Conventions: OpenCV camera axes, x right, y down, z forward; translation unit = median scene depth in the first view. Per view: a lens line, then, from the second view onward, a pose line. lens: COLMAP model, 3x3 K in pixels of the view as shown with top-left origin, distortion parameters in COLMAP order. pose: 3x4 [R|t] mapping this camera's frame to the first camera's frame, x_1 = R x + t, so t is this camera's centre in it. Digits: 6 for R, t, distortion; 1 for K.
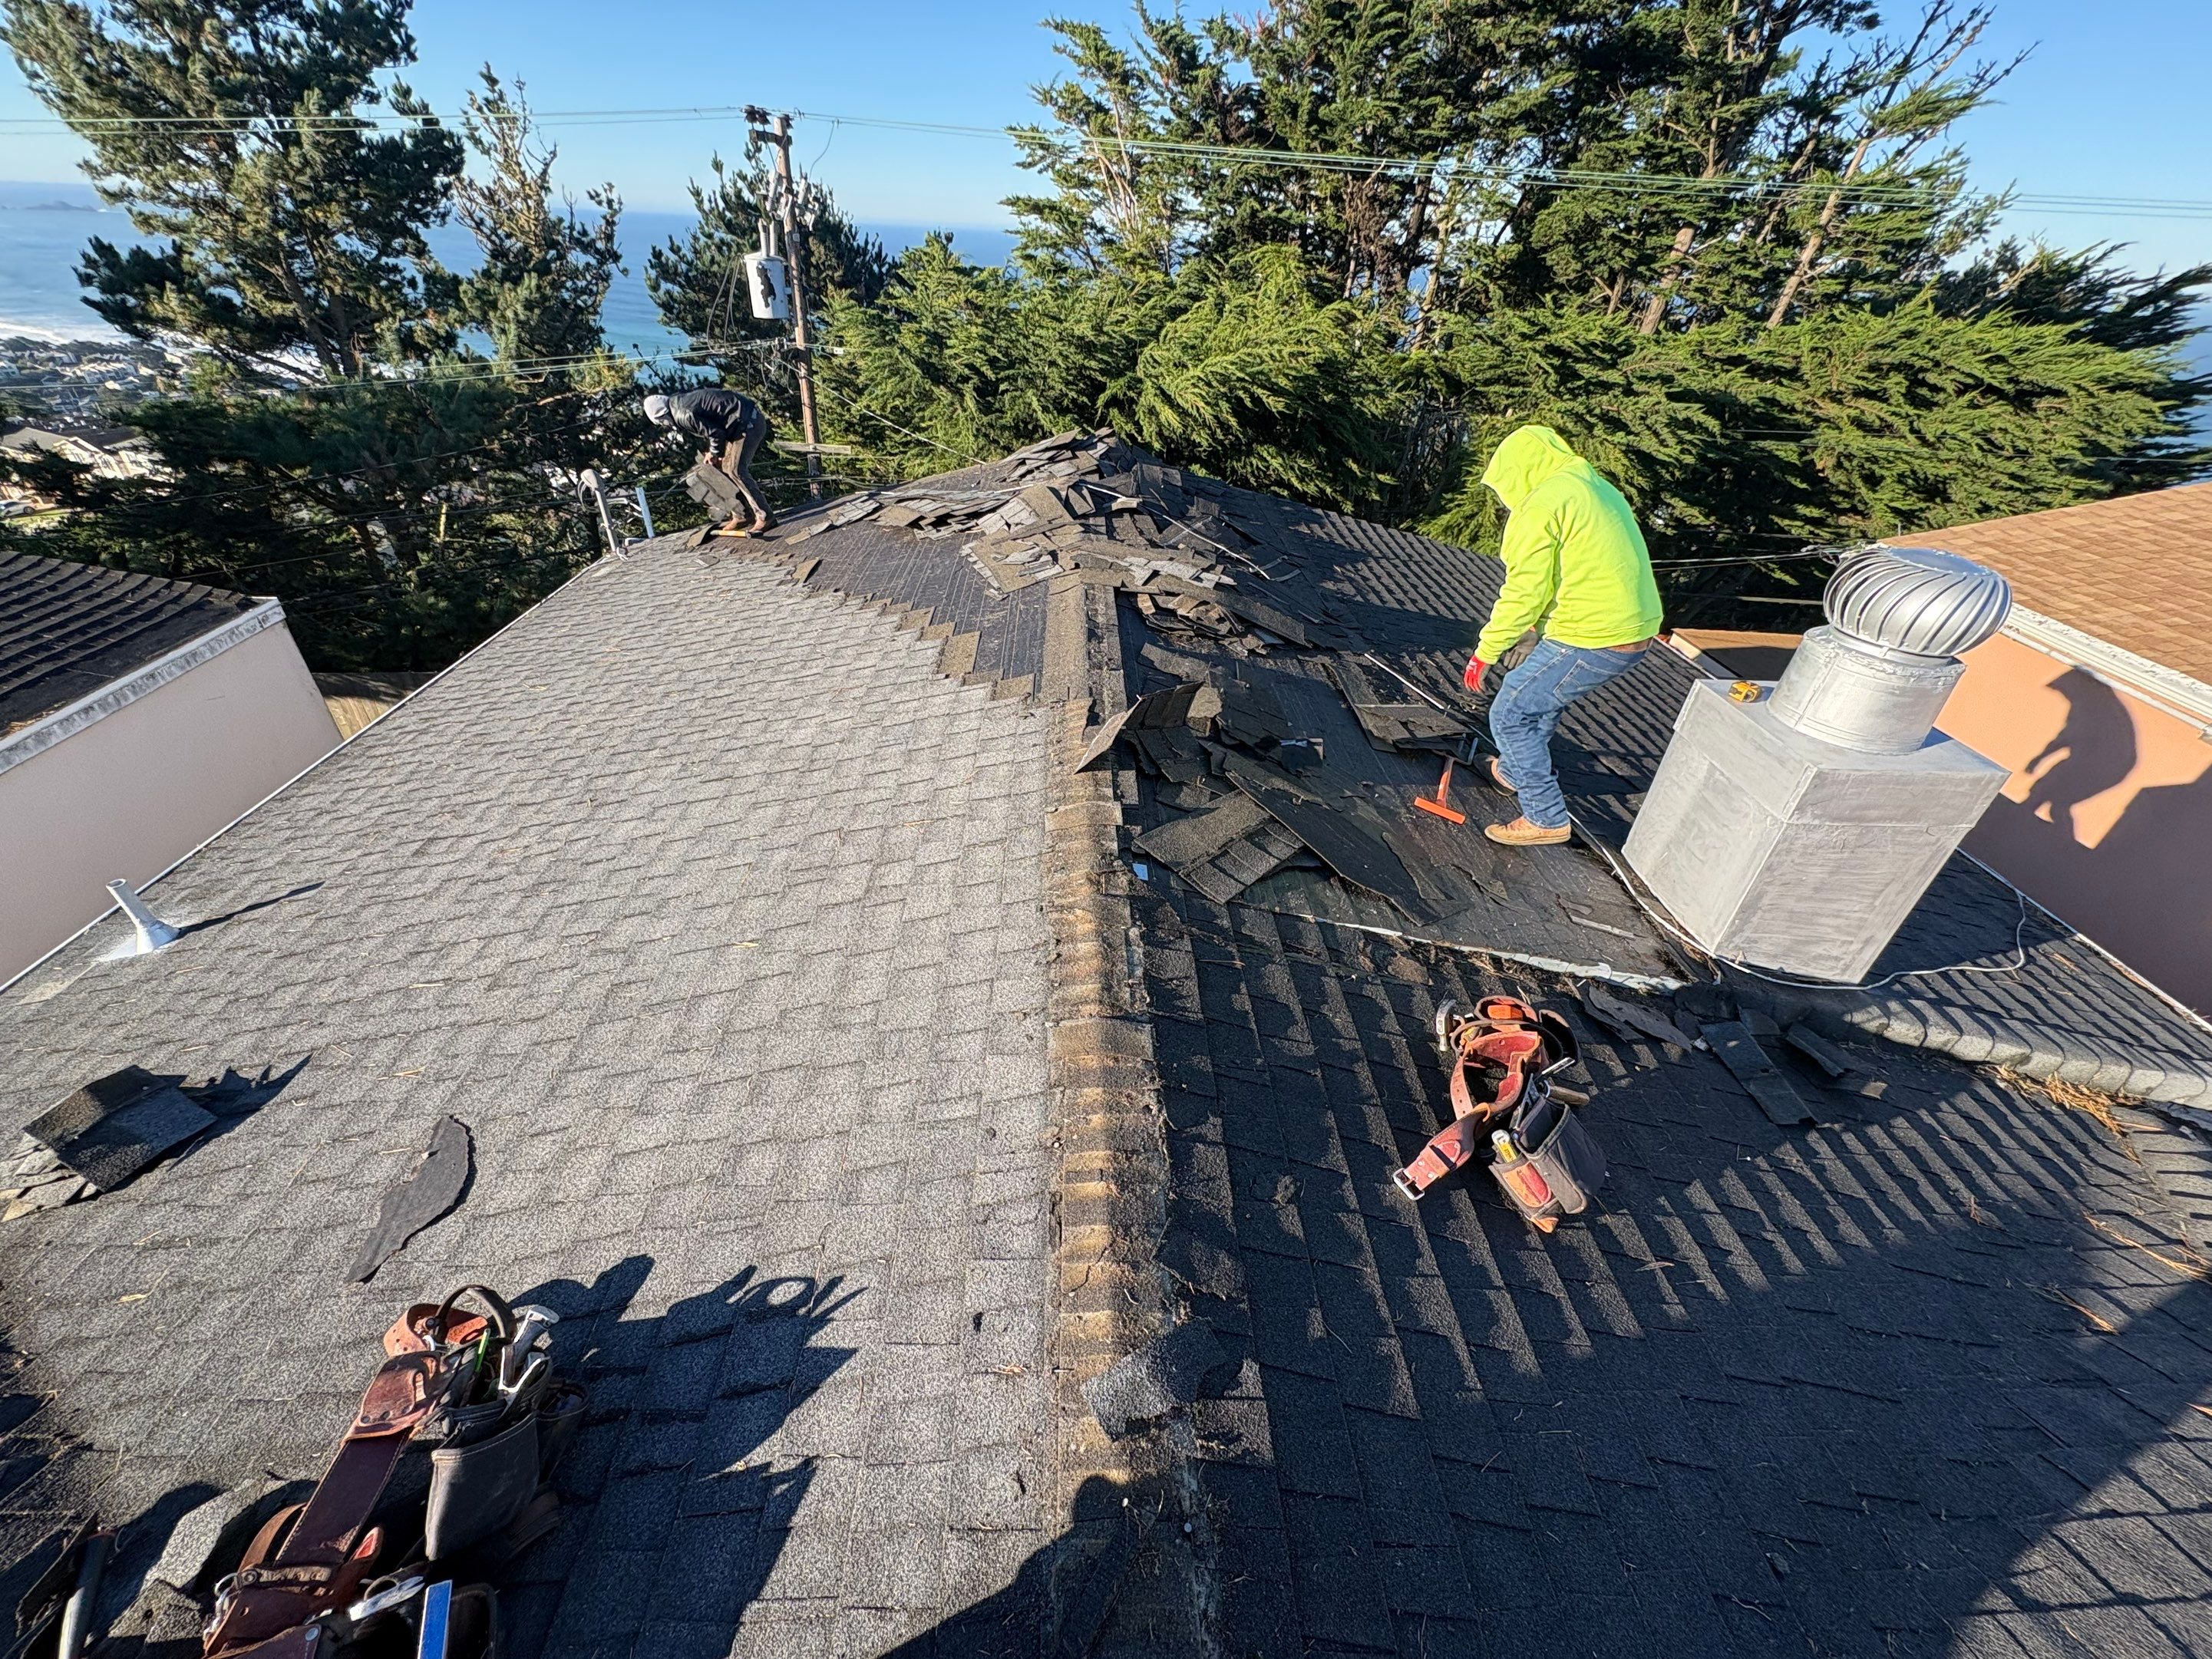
lens RADIAL K [[881.9, 0, 1103.6], [0, 881.9, 826.2], [0, 0, 1]] dist [0.000553, -0.000254]
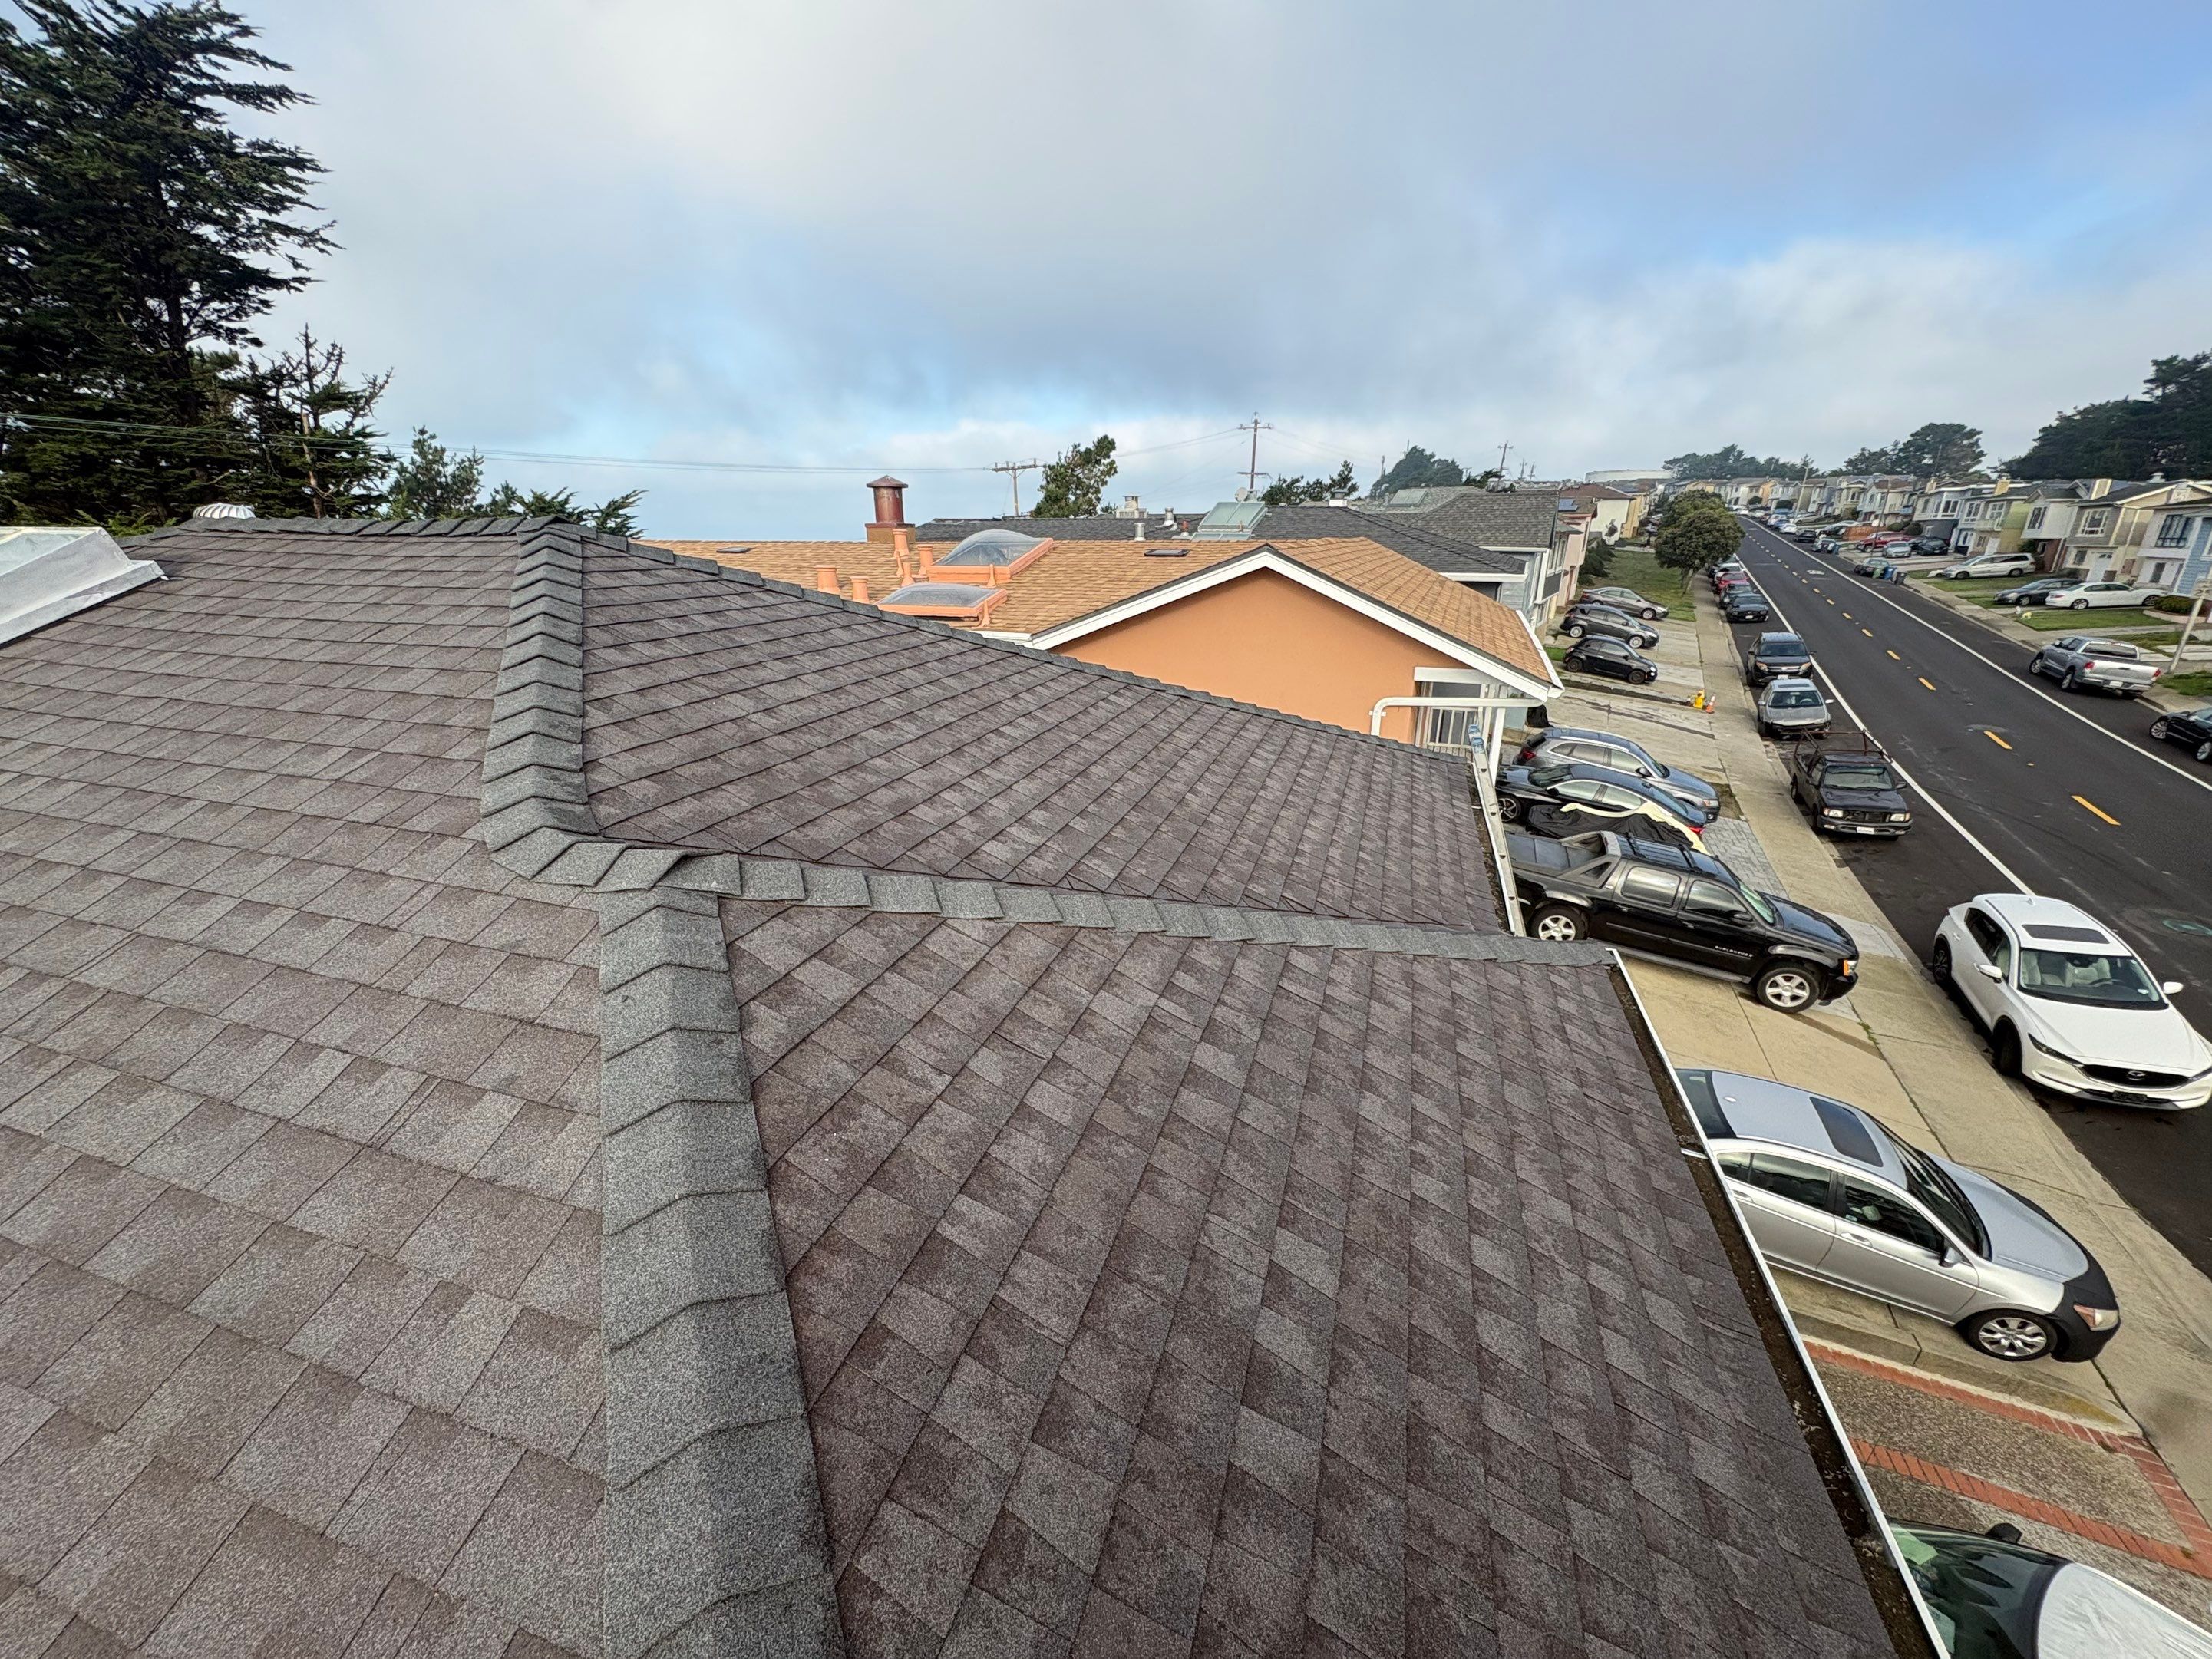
lens RADIAL K [[881.9, 0, 1107.0], [0, 881.9, 826.1], [0, 0, 1]] dist [0.000553, -0.000254]
pose [[0.350597, -0.338857, 0.873074, -0.162537], [0.534868, 0.837700, 0.110343, 0.308748], [-0.768764, 0.428293, 0.474938, -0.378725]]
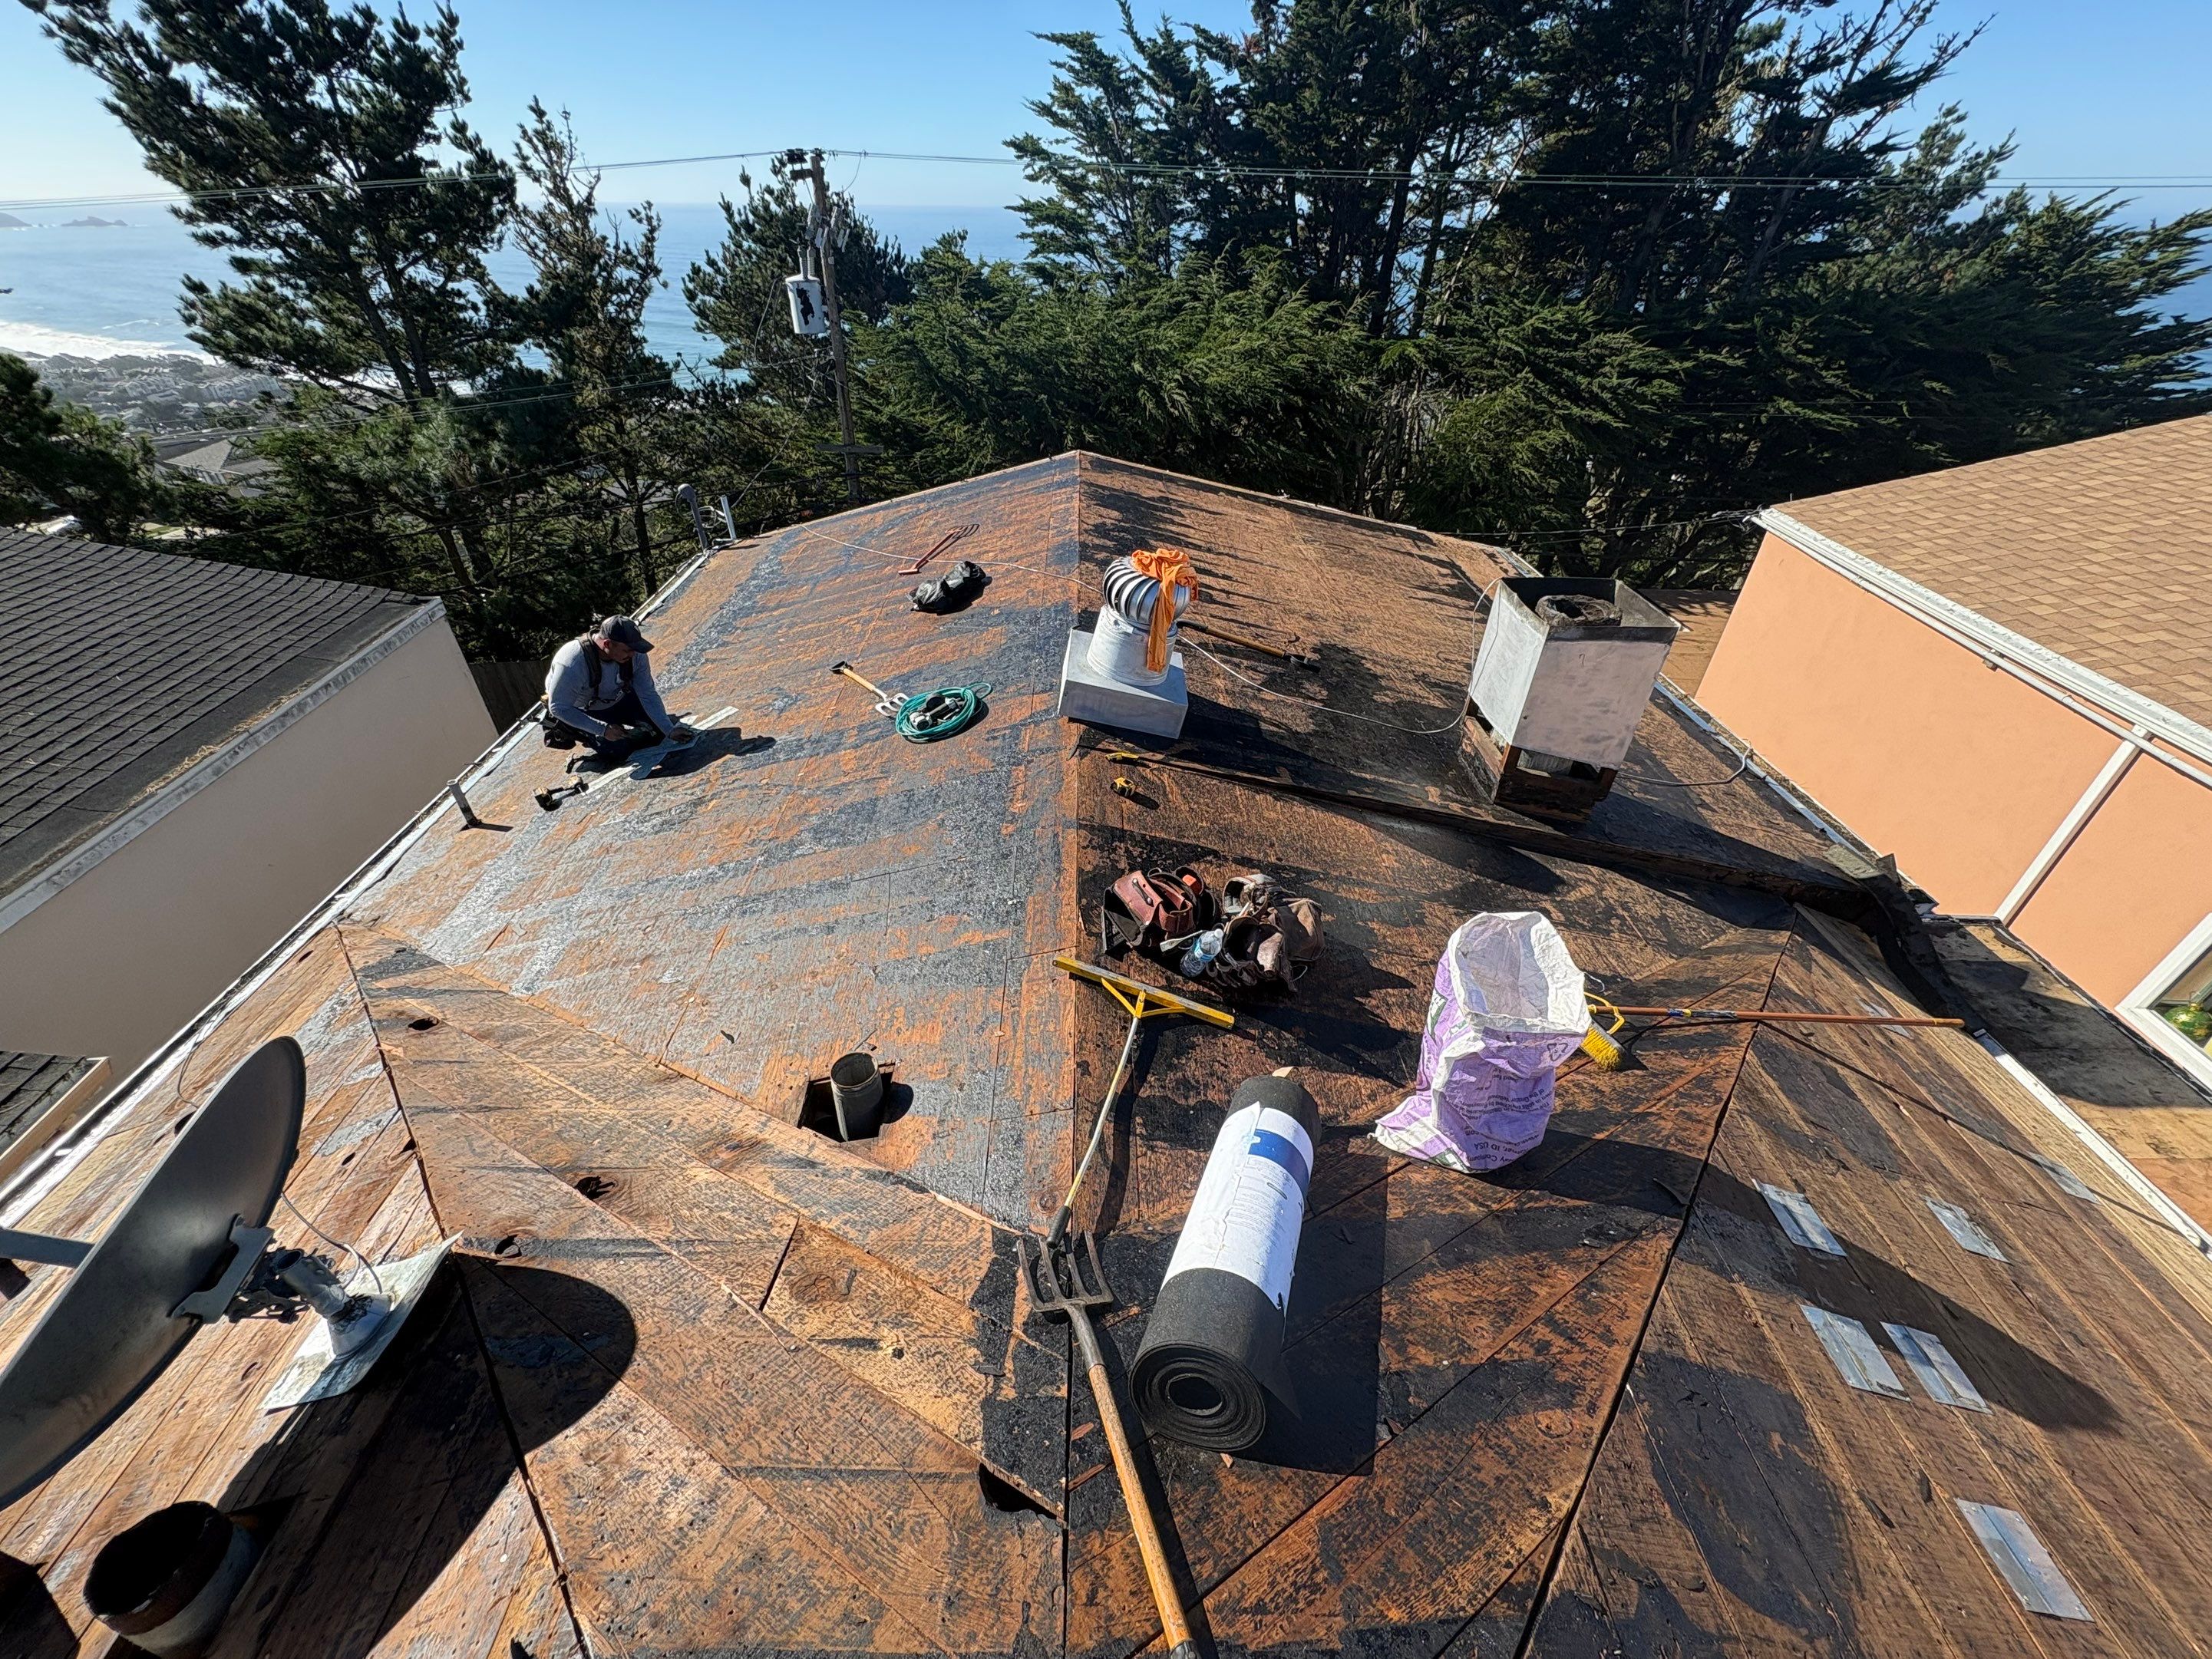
lens RADIAL K [[881.7, 0, 1110.1], [0, 881.7, 828.1], [0, 0, 1]] dist [0.002924, -0.001163]
pose [[0.999240, -0.023165, -0.031337, 0.020125], [0.023876, 0.999462, 0.022501, 0.024477], [0.030799, -0.023232, 0.999256, -0.091756]]
